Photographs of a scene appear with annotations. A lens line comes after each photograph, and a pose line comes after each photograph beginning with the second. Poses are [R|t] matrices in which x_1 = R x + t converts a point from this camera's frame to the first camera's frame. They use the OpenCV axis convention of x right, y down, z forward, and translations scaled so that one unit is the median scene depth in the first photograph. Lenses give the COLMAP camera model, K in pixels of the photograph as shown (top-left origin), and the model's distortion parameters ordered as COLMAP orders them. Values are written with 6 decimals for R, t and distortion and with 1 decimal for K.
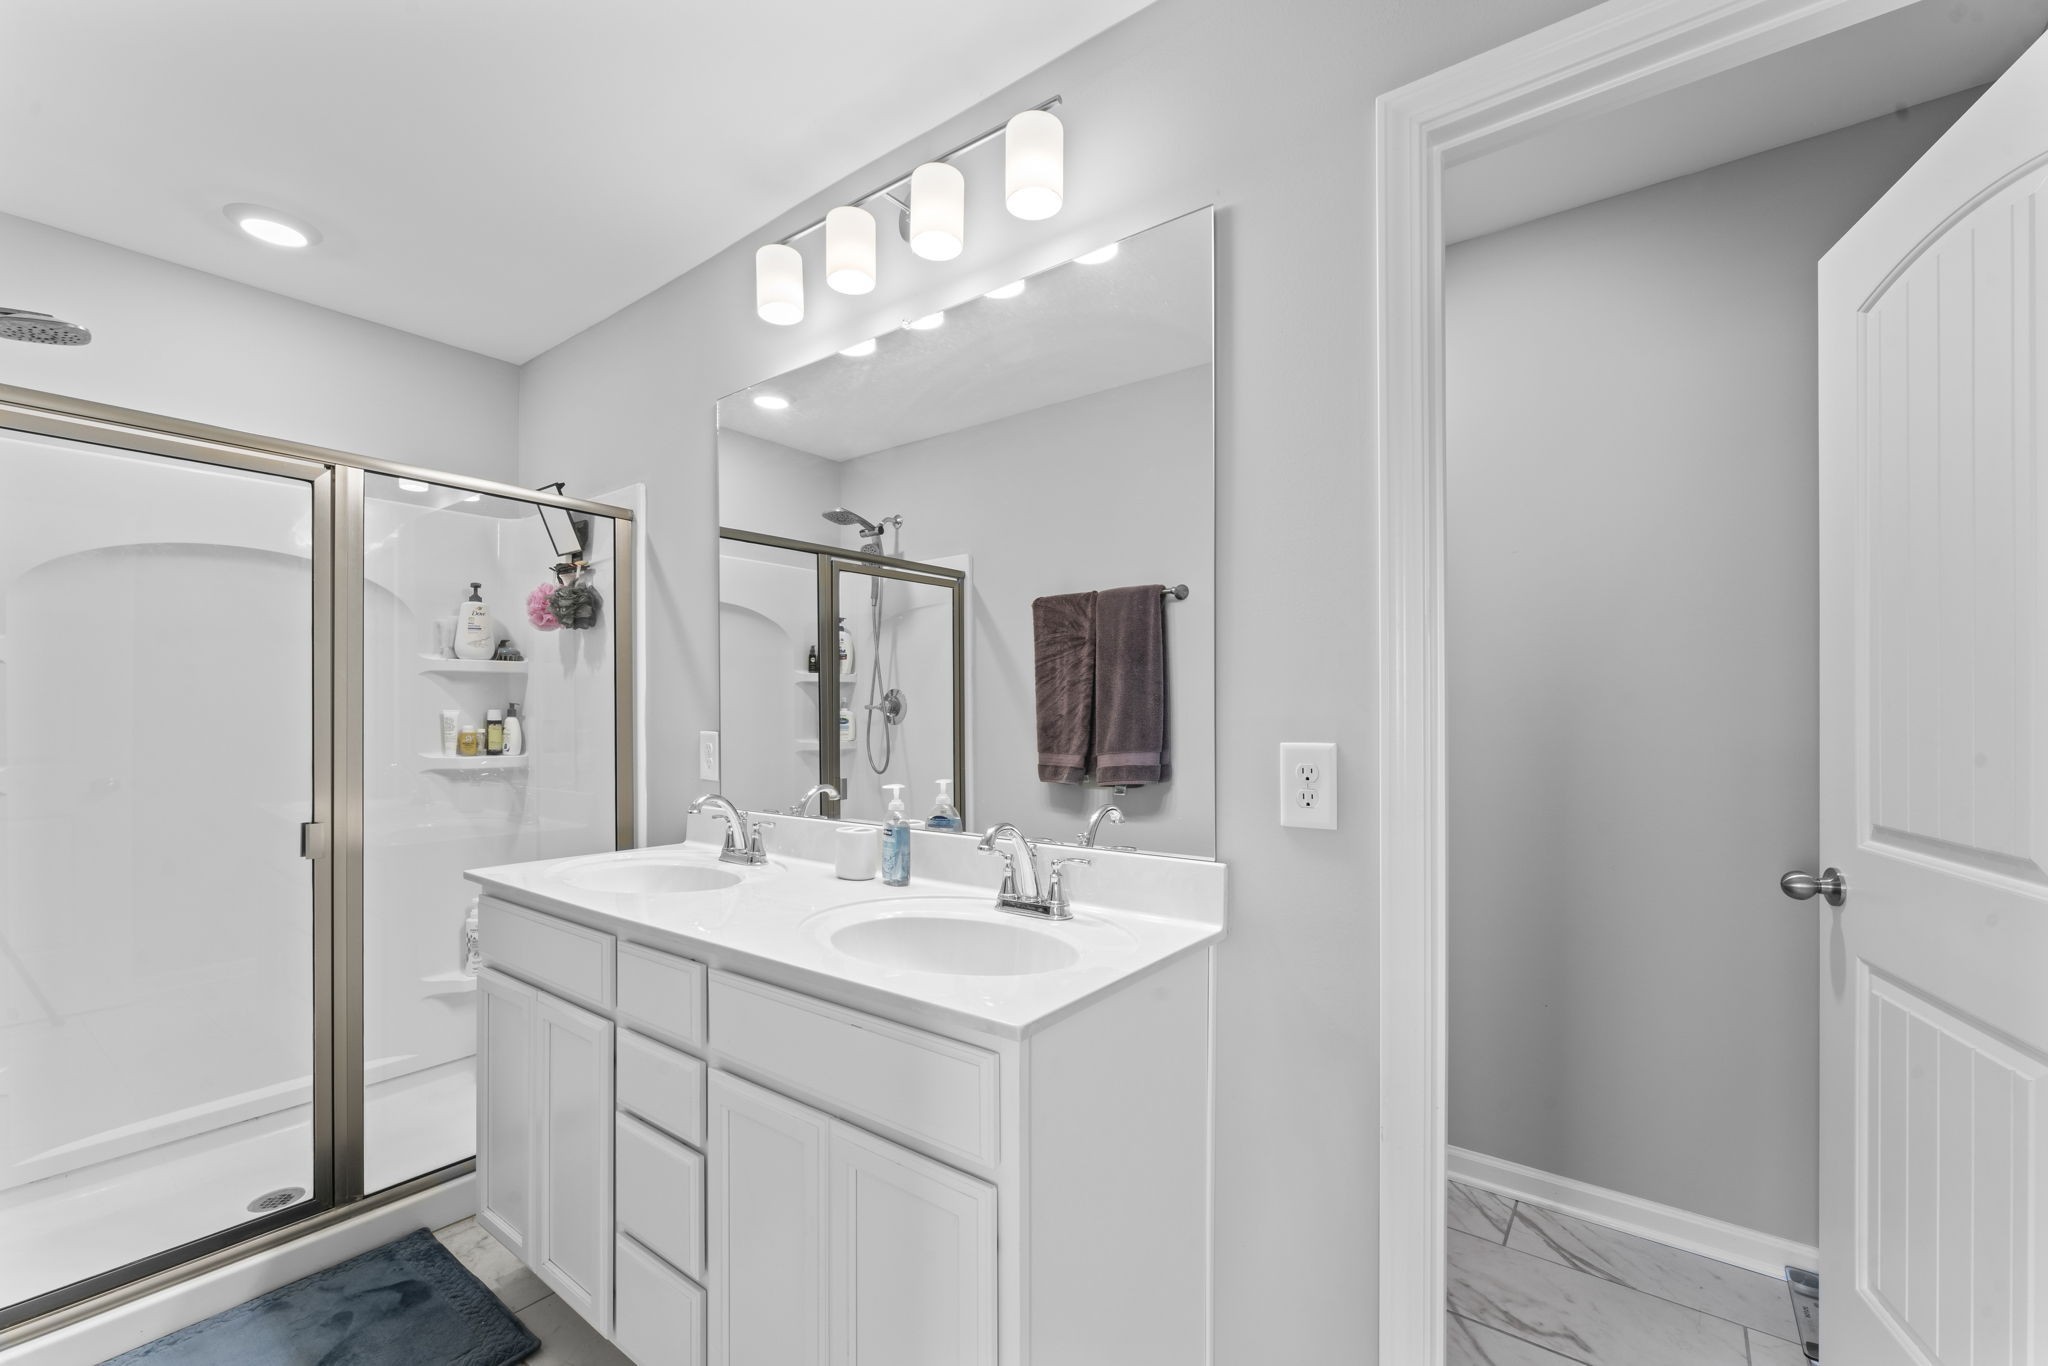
lens RADIAL K [[829.2, 0, 988.3], [0, 829.2, 684.0], [0, 0, 1]] dist [-0.000173, -0.000063]
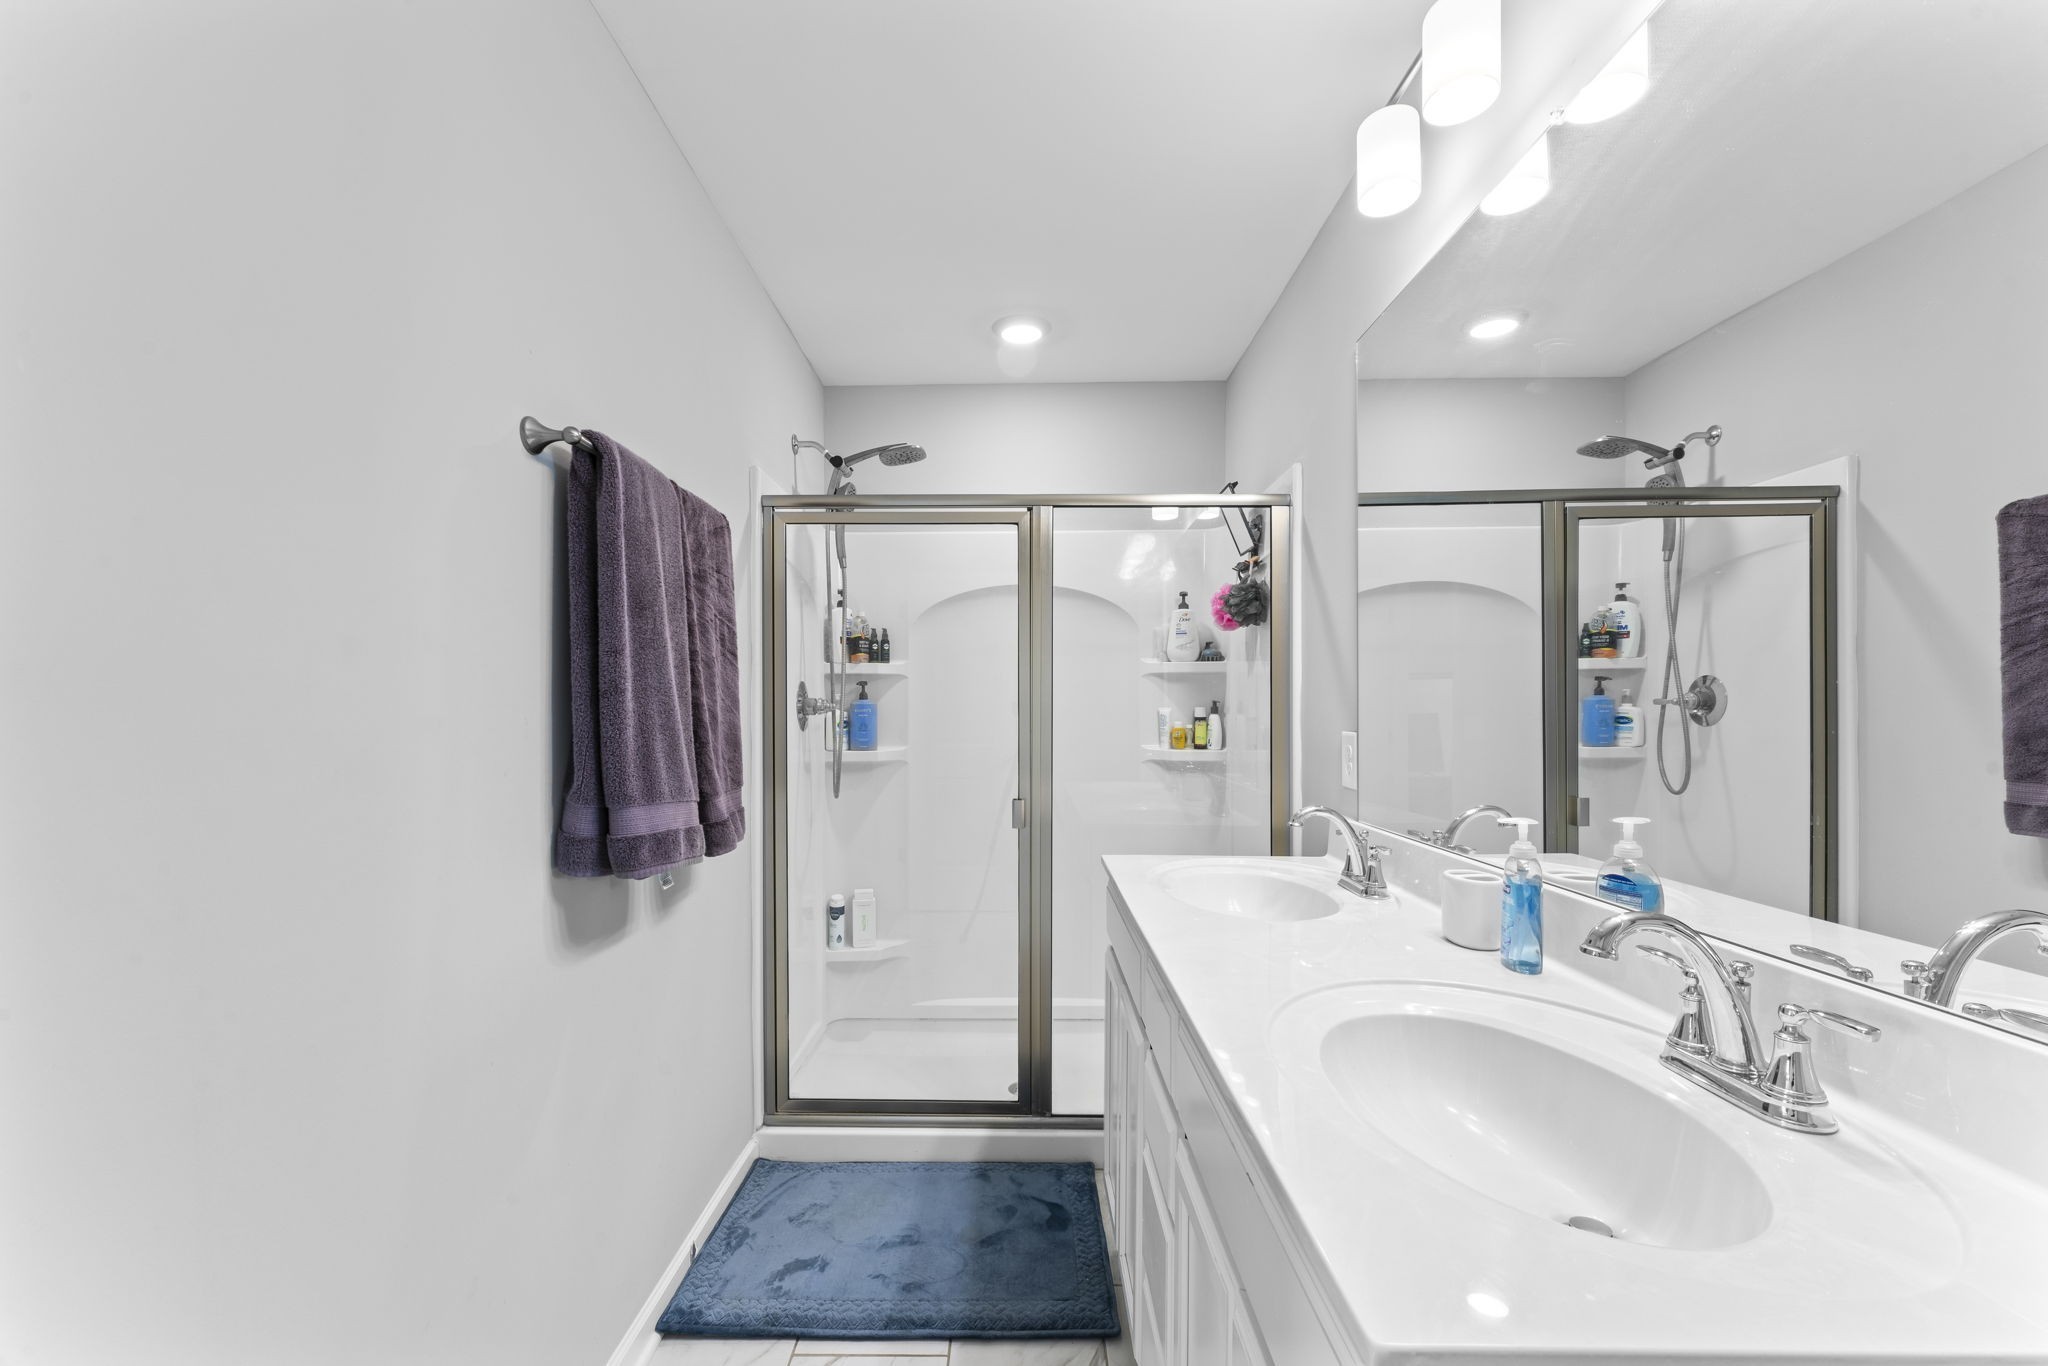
lens RADIAL K [[807.7, 0, 1022.0], [0, 807.7, 703.9], [0, 0, 1]] dist [-0.001888, -0.000006]
pose [[0.618409, -0.006282, -0.785831, 0.088756], [0.028890, 0.999474, 0.014745, 0.004508], [0.785325, -0.031822, 0.618265, 0.169305]]
